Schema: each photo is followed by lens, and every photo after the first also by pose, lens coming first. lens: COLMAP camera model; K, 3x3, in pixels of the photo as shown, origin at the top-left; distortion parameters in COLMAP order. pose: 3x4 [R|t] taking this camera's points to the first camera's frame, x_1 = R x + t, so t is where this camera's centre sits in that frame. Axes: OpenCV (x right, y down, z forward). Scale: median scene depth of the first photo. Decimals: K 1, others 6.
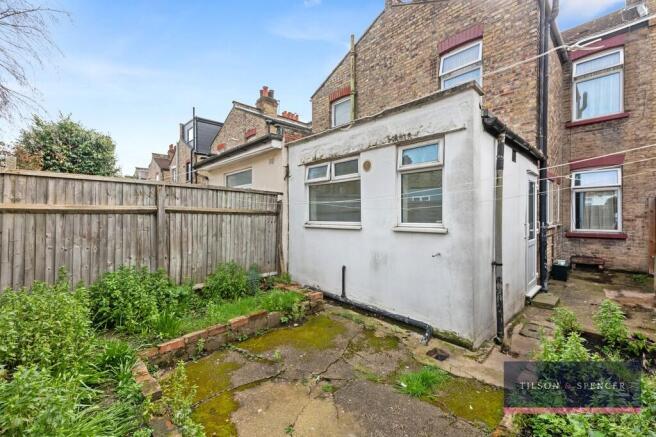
lens RADIAL K [[265.4, 0, 329.2], [0, 265.4, 220.6], [0, 0, 1]] dist [0.017924, 0.000047]
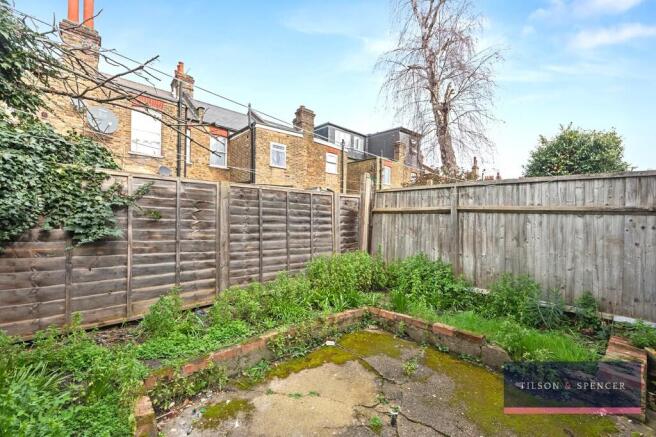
lens RADIAL K [[265.4, 0, 329.2], [0, 265.4, 220.6], [0, 0, 1]] dist [0.017924, 0.000047]
pose [[-0.008232, 0.009582, -0.999920, 0.440118], [-0.037429, 0.999250, 0.009884, 0.012927], [0.999265, 0.037508, -0.007867, 0.470103]]
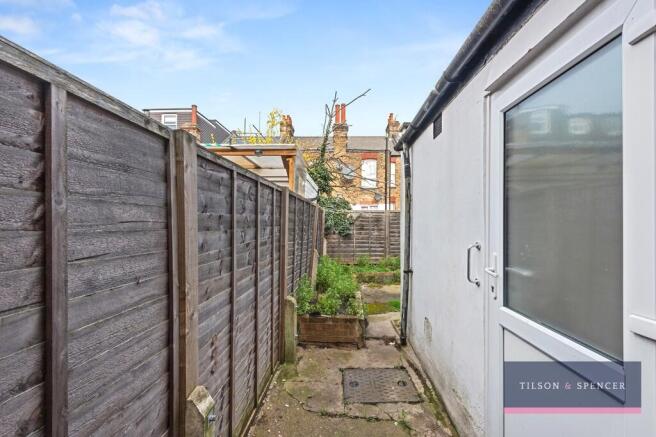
lens RADIAL K [[265.4, 0, 329.2], [0, 265.4, 220.6], [0, 0, 1]] dist [0.017924, 0.000047]
pose [[-0.708393, -0.008816, -0.705763, 0.787722], [-0.010331, 0.999944, -0.002120, 0.003440], [0.705742, 0.005790, -0.708445, 0.780467]]
